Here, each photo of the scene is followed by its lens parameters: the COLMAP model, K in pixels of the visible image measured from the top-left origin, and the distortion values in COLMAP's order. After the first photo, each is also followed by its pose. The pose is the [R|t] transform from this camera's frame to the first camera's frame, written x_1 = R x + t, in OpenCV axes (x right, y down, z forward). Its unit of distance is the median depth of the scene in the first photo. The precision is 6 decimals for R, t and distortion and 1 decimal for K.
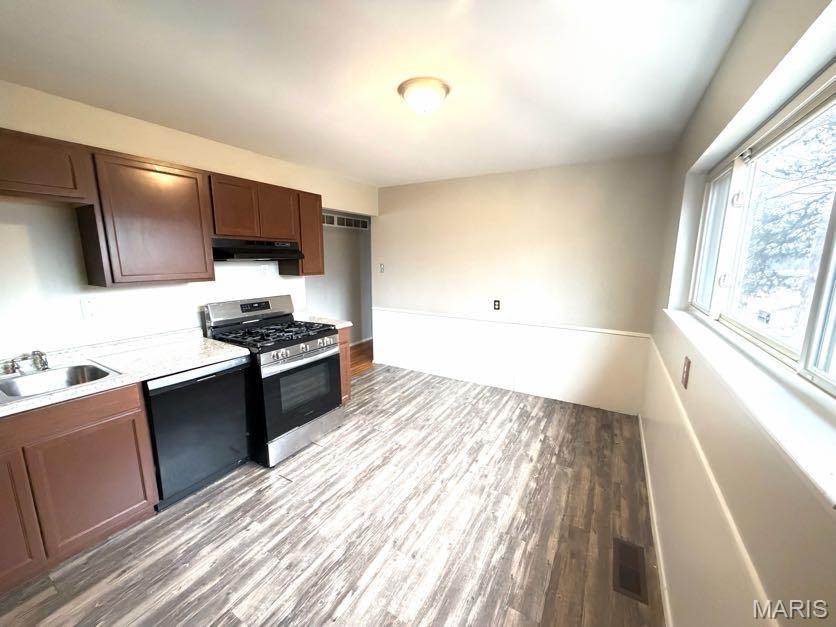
lens RADIAL K [[332.0, 0, 415.9], [0, 332.0, 314.8], [0, 0, 1]] dist [0.000632, 0.000536]
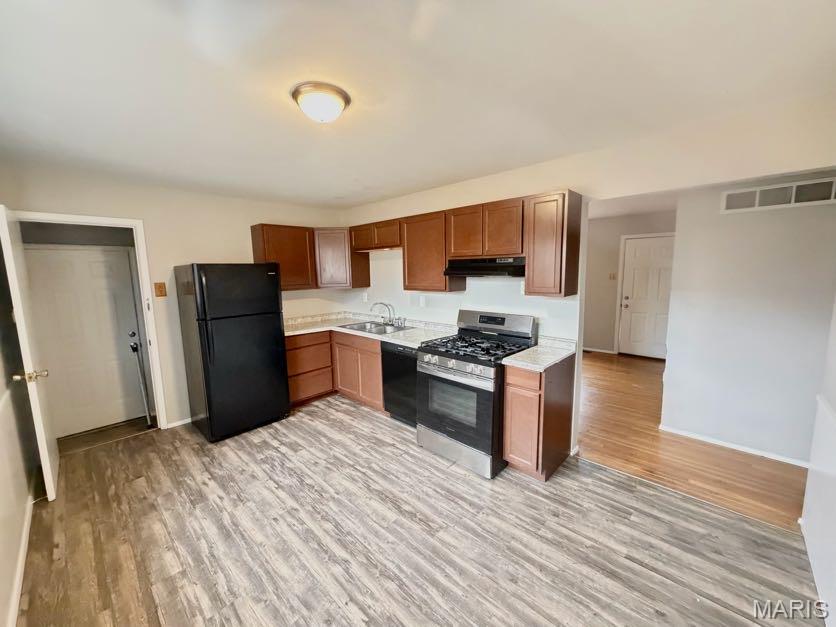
lens RADIAL K [[332.0, 0, 417.3], [0, 332.0, 316.7], [0, 0, 1]] dist [0.000632, 0.000536]
pose [[-0.221769, 0.136772, -0.965459, 0.733863], [-0.151886, 0.973184, 0.172755, -0.227909], [0.963197, 0.184951, -0.195048, 1.225469]]
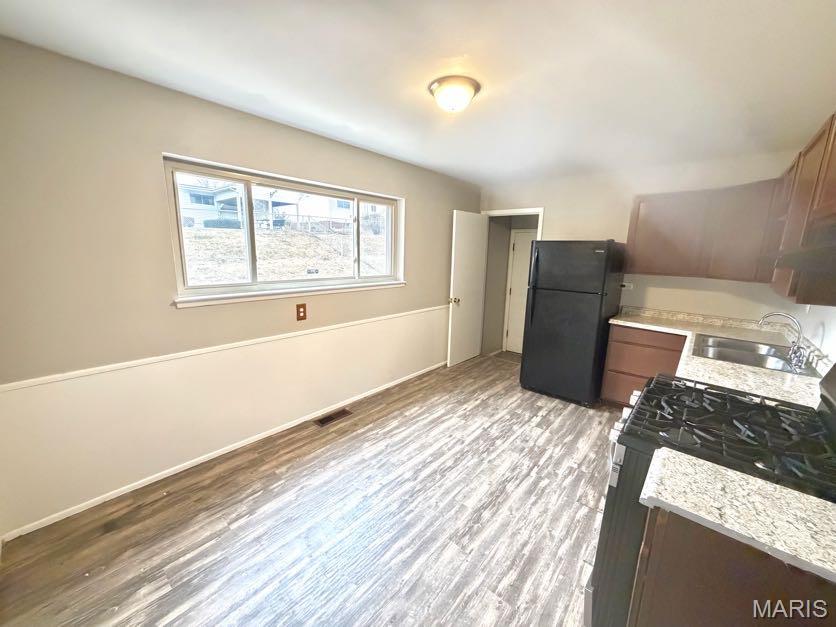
lens RADIAL K [[332.0, 0, 415.3], [0, 332.0, 312.6], [0, 0, 1]] dist [0.000632, 0.000536]
pose [[-0.982910, -0.060684, 0.173796, -0.062039], [0.004505, 0.935891, 0.352261, -0.311312], [-0.184030, 0.347024, -0.919623, 1.760278]]
